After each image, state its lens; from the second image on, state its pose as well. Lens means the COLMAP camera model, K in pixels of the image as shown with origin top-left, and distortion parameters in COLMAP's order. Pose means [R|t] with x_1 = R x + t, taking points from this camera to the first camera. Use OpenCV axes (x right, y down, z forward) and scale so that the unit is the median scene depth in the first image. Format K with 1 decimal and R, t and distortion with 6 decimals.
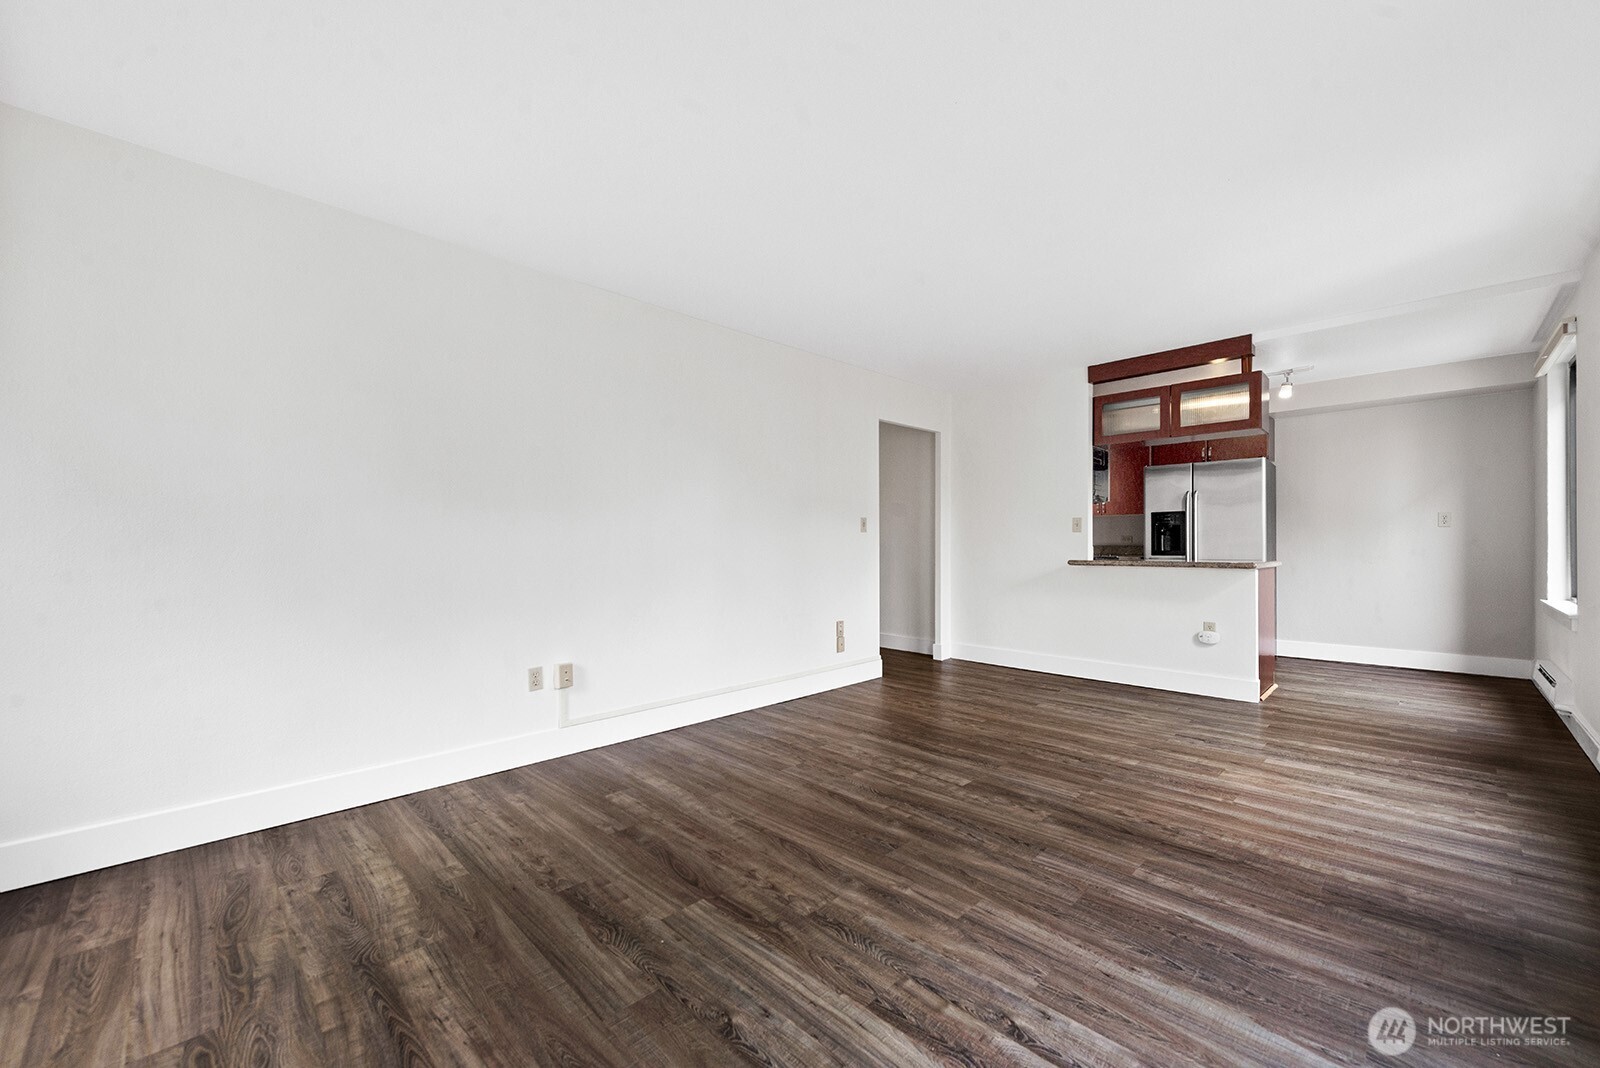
lens RADIAL K [[637.2, 0, 800.8], [0, 637.2, 536.8], [0, 0, 1]] dist [0.009651, -0.000670]
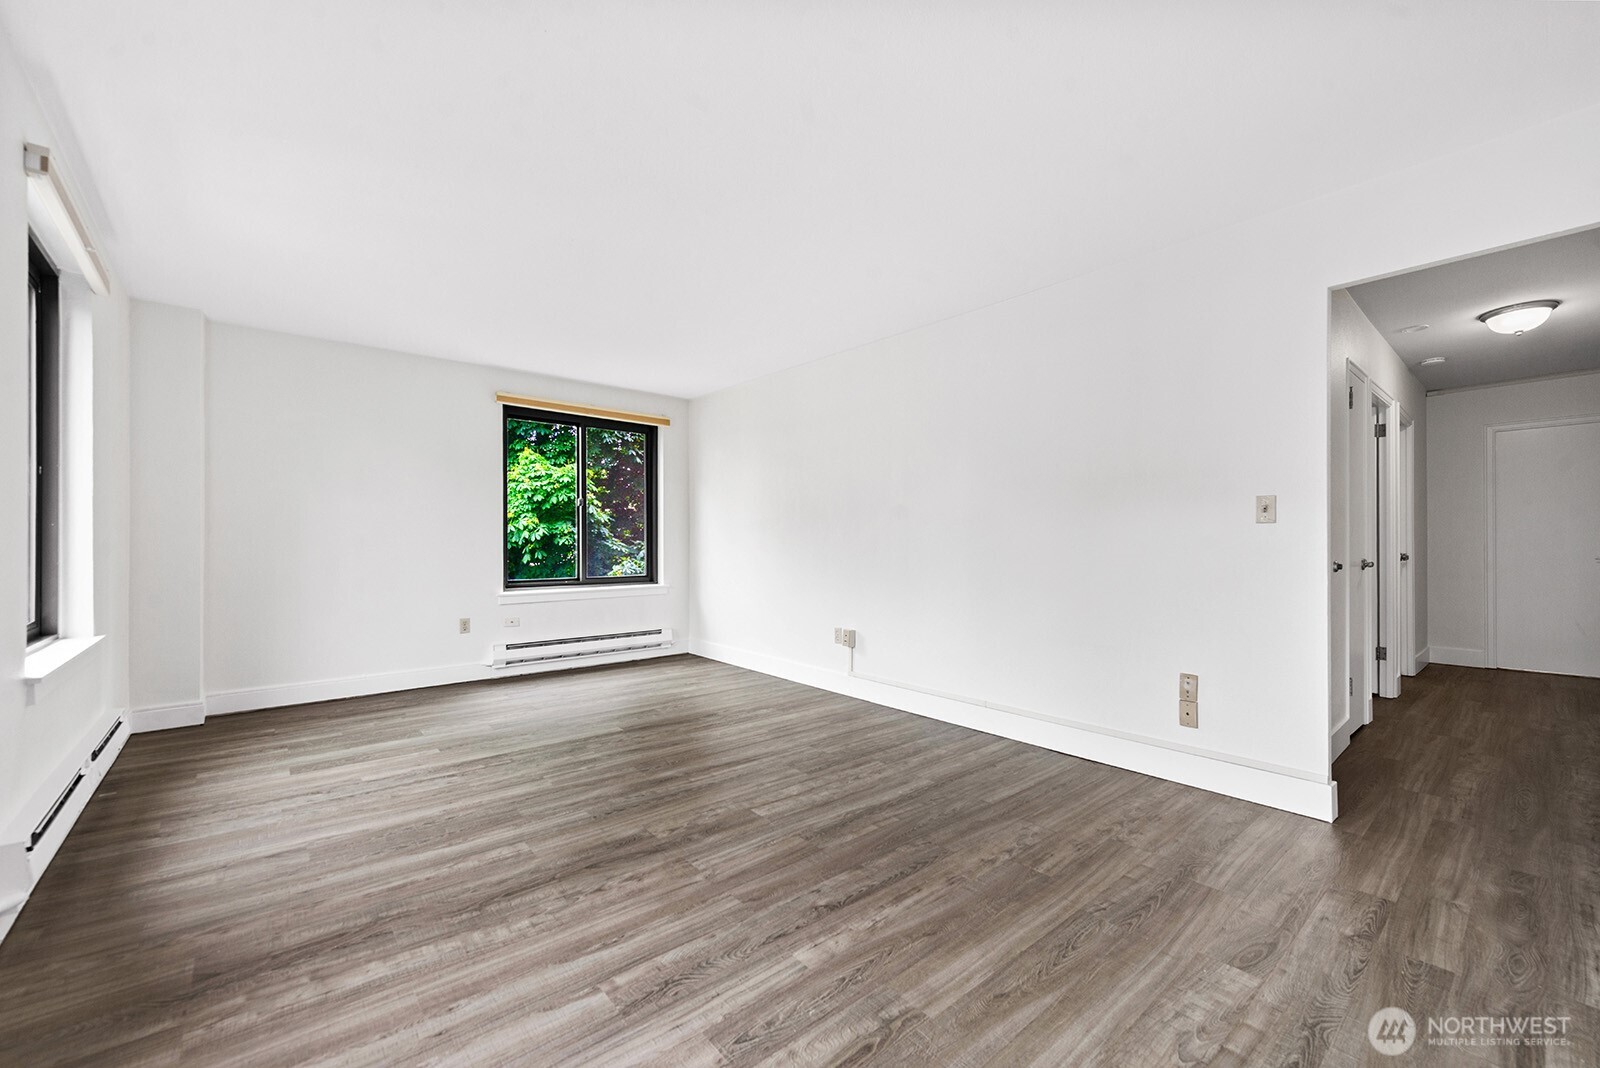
lens RADIAL K [[637.2, 0, 790.2], [0, 637.2, 540.2], [0, 0, 1]] dist [0.009651, -0.000670]
pose [[-0.088327, -0.000636, -0.996091, 1.139039], [0.005589, 0.999984, -0.001134, 0.009419], [0.996076, -0.005667, -0.088322, 1.127579]]
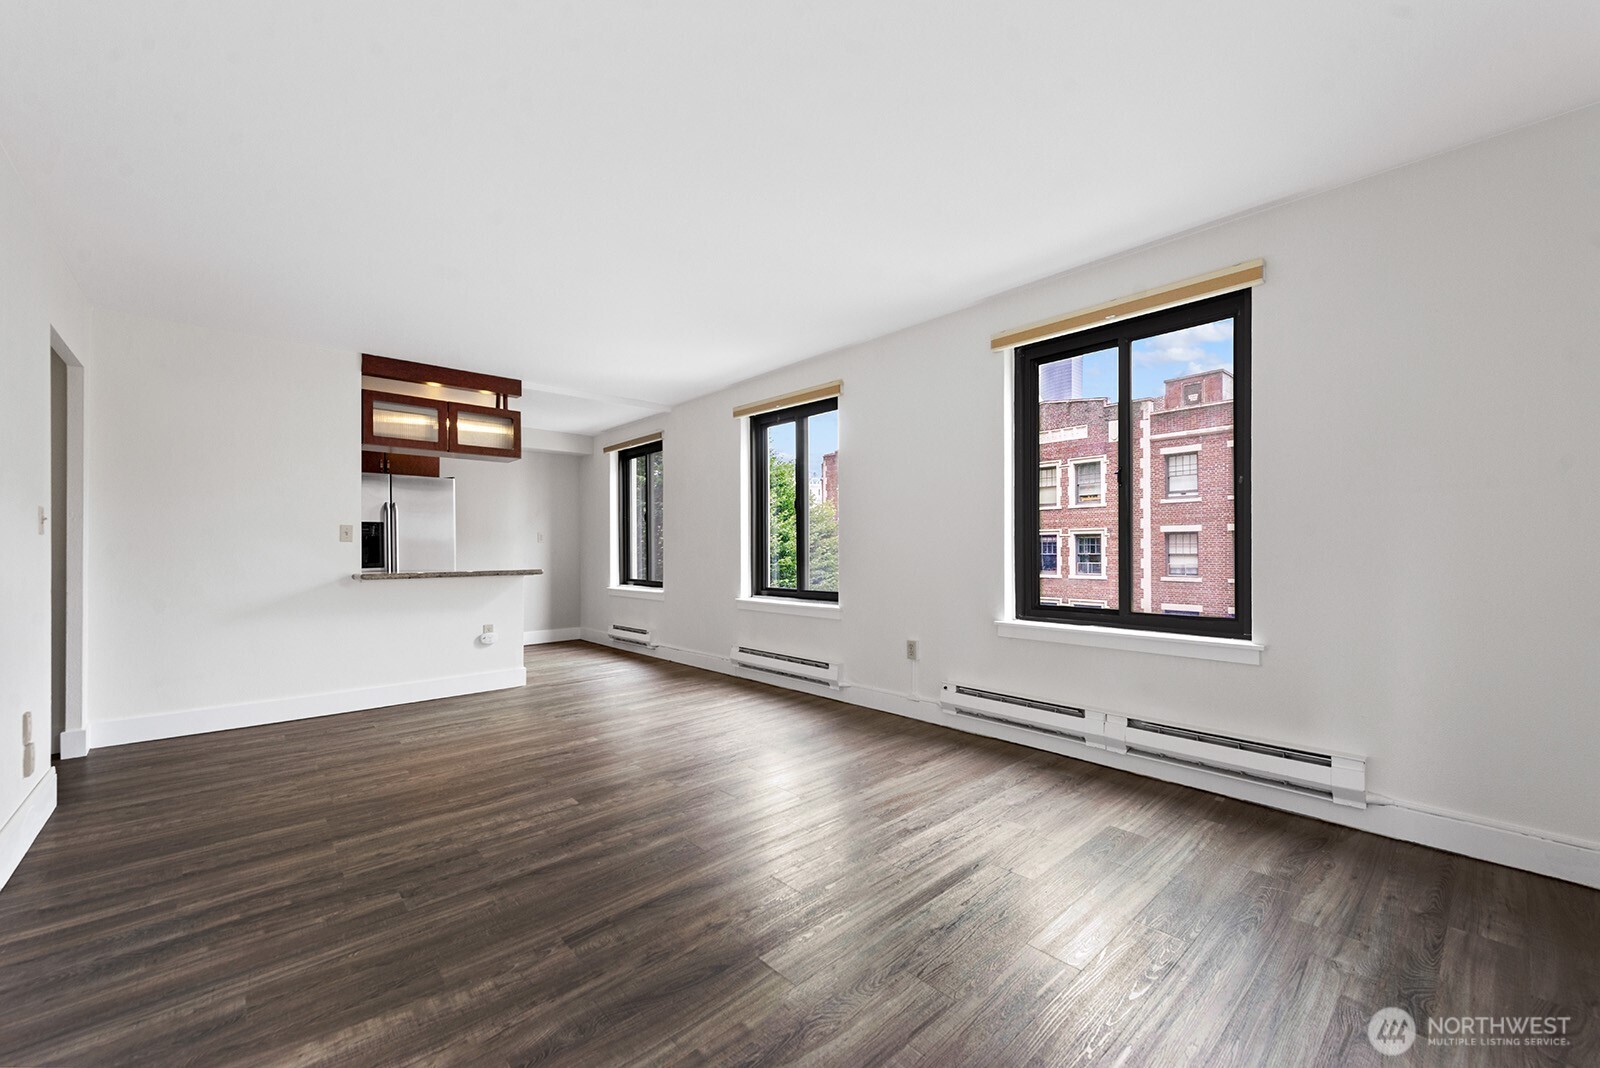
lens RADIAL K [[637.2, 0, 808.1], [0, 637.2, 543.3], [0, 0, 1]] dist [0.009651, -0.000670]
pose [[0.037386, 0.012667, 0.999221, -0.695989], [0.001237, 0.999918, -0.012722, 0.010206], [-0.999300, 0.001711, 0.037367, 0.612180]]
